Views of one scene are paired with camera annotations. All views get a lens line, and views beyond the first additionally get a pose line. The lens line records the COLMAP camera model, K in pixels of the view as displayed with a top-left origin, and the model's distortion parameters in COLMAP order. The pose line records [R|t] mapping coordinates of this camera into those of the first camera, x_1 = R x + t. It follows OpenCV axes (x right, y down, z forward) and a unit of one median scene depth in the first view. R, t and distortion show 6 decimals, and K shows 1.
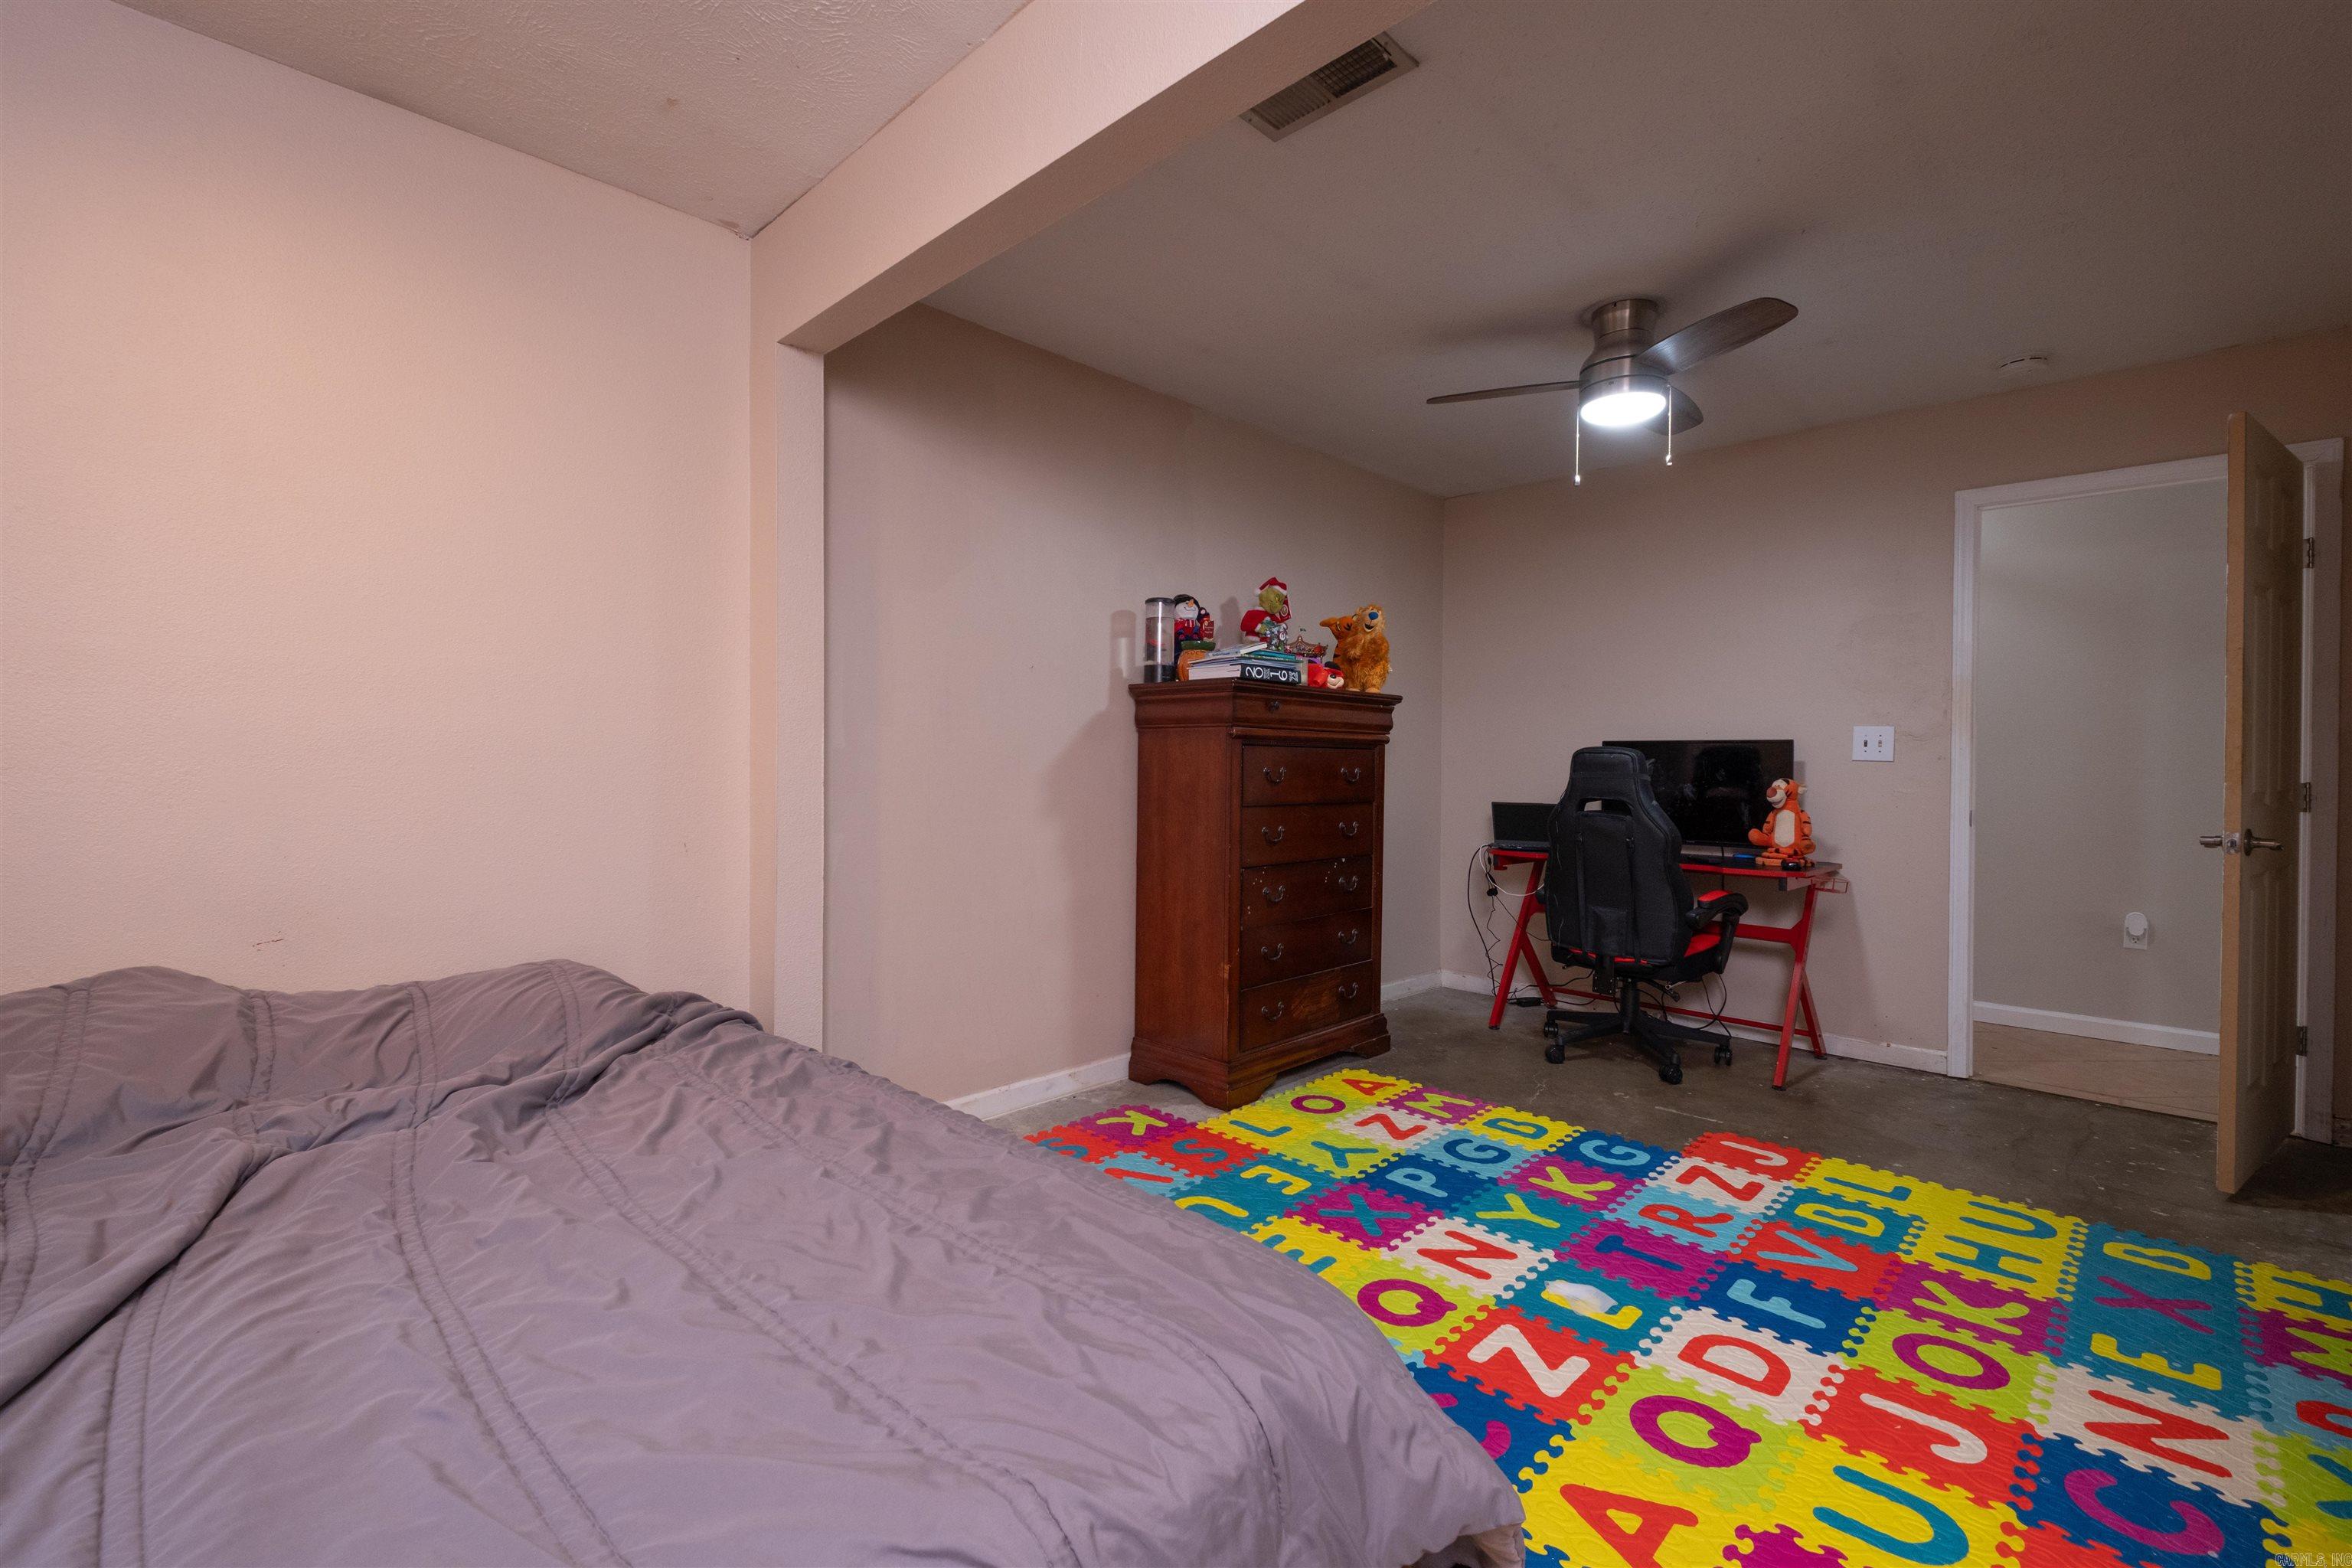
lens RADIAL K [[1013.9, 0, 1172.0], [0, 1013.9, 773.7], [0, 0, 1]] dist [0.003189, -0.006024]
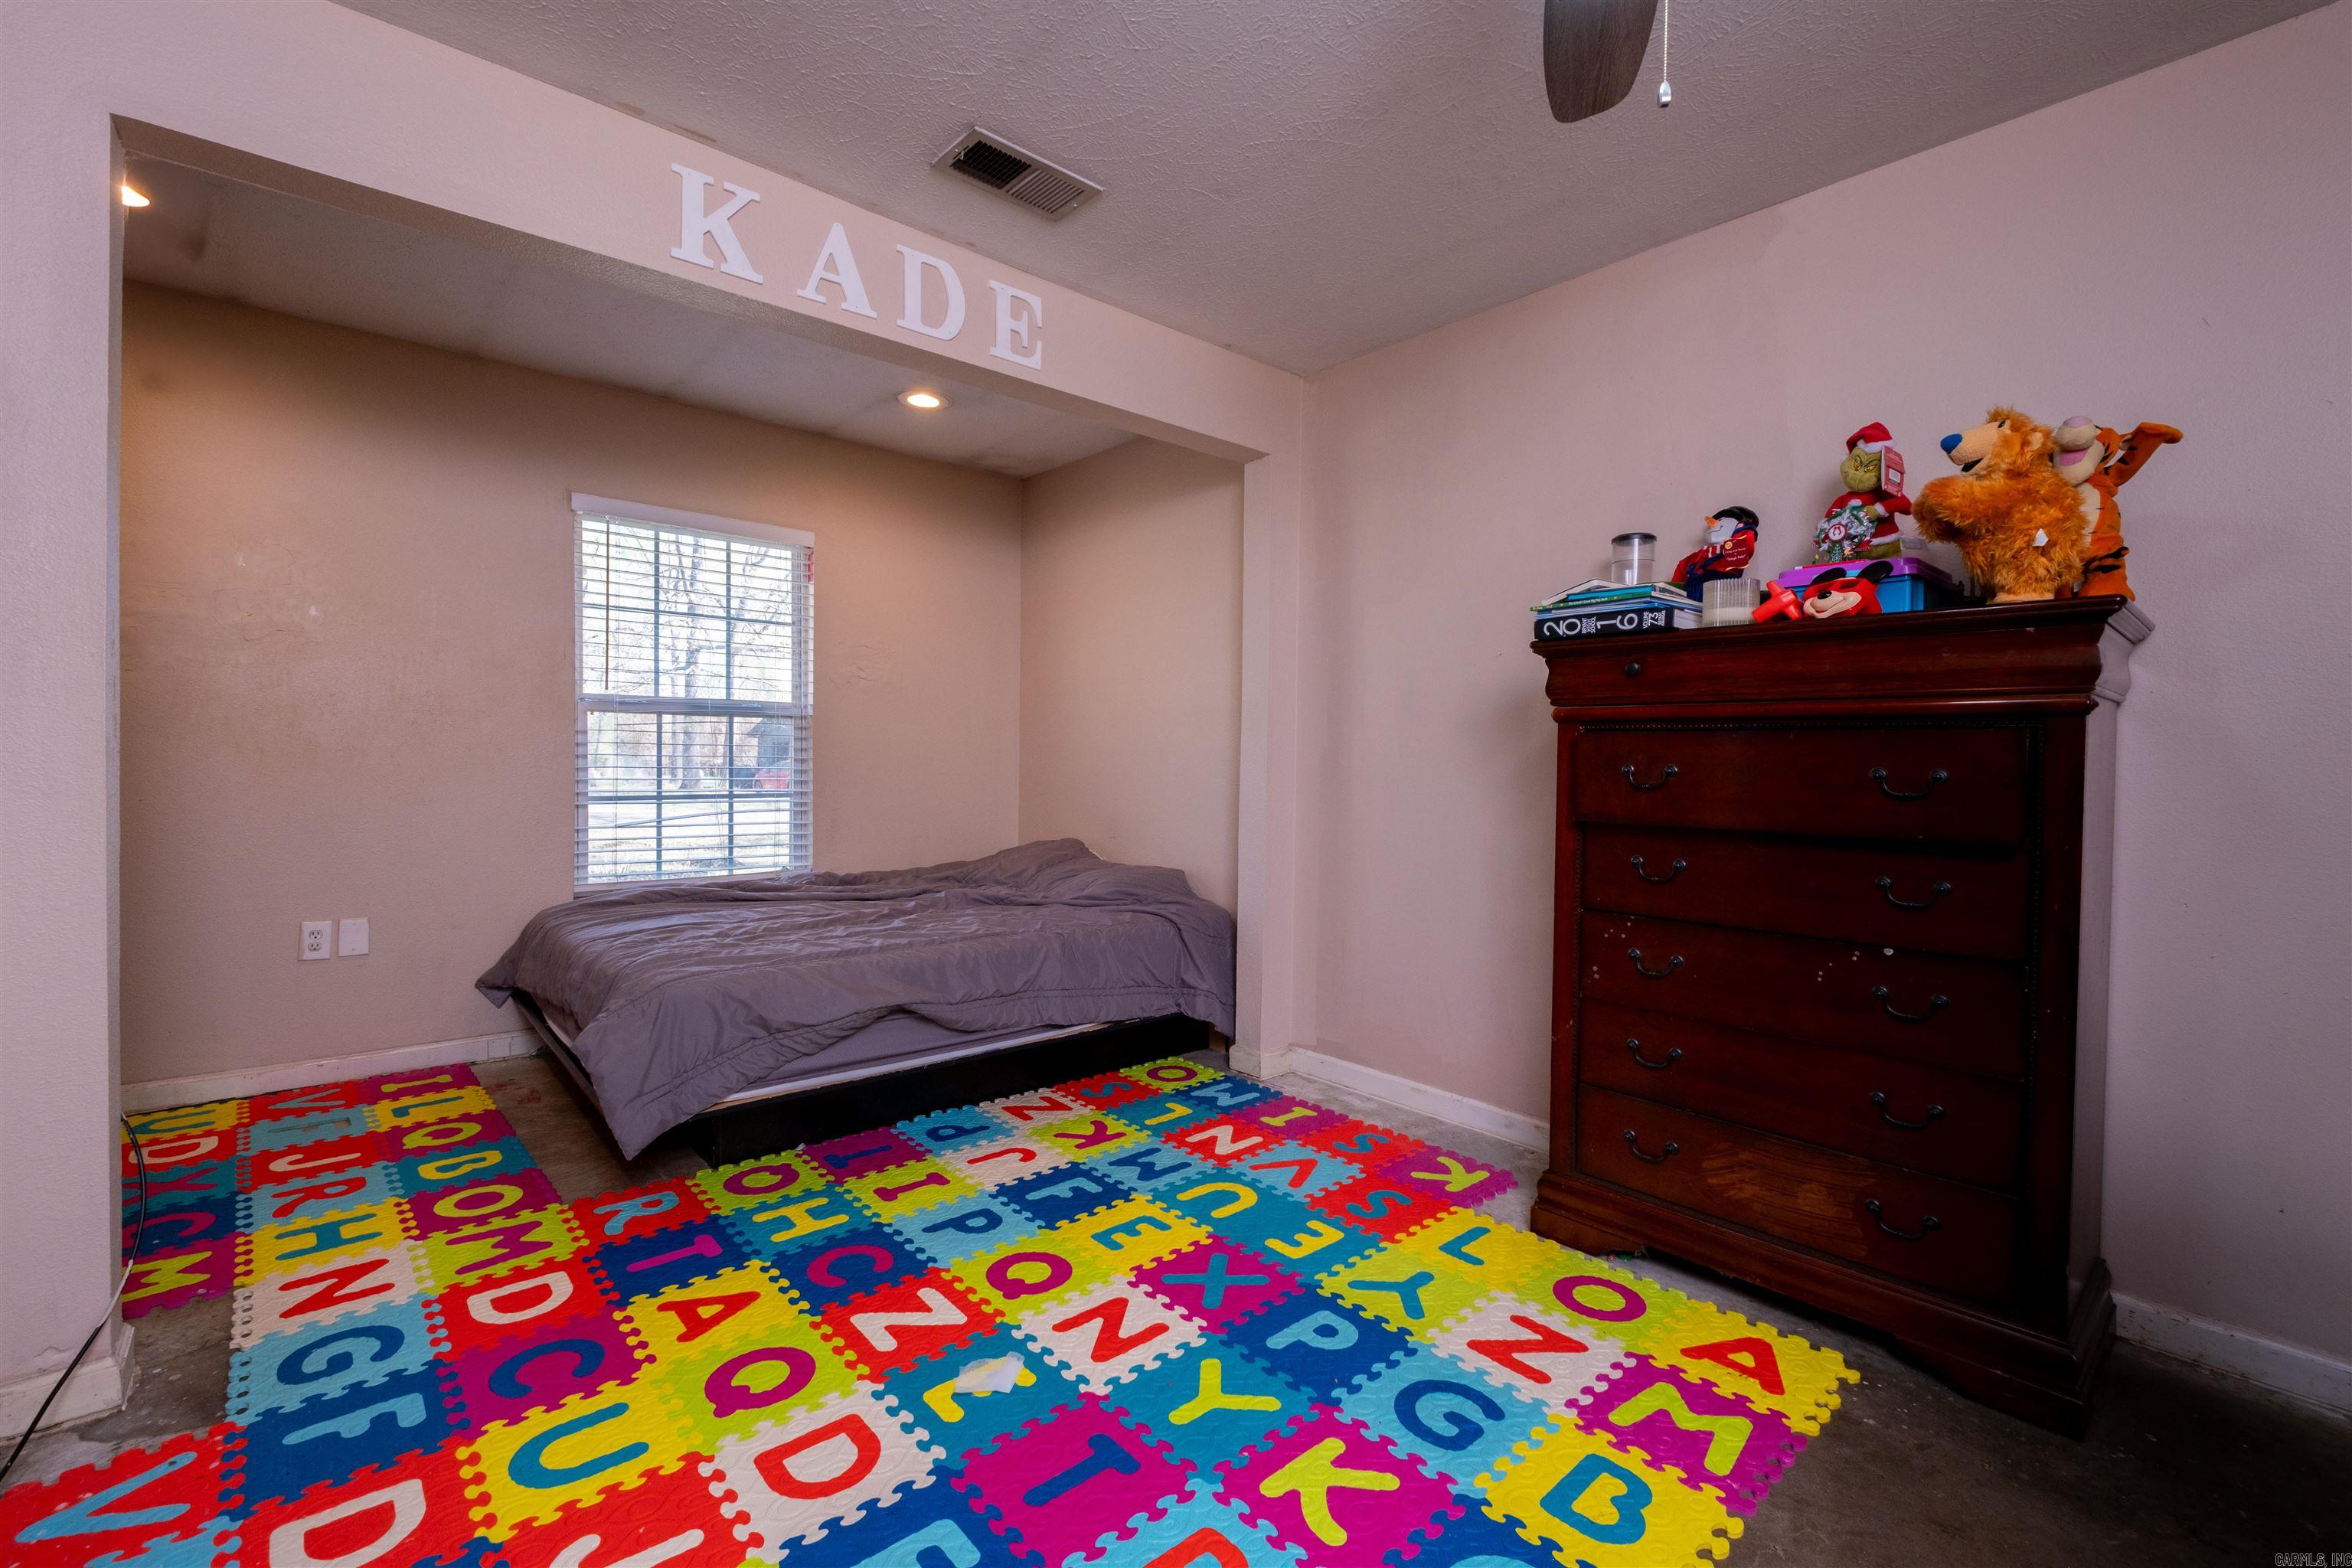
lens RADIAL K [[1013.9, 0, 1172.0], [0, 1013.9, 773.7], [0, 0, 1]] dist [0.003189, -0.006024]
pose [[-0.080149, 0.005969, -0.996765, 0.970450], [-0.028747, 0.999552, 0.008297, 0.004550], [0.996368, 0.029319, -0.079942, 0.954468]]
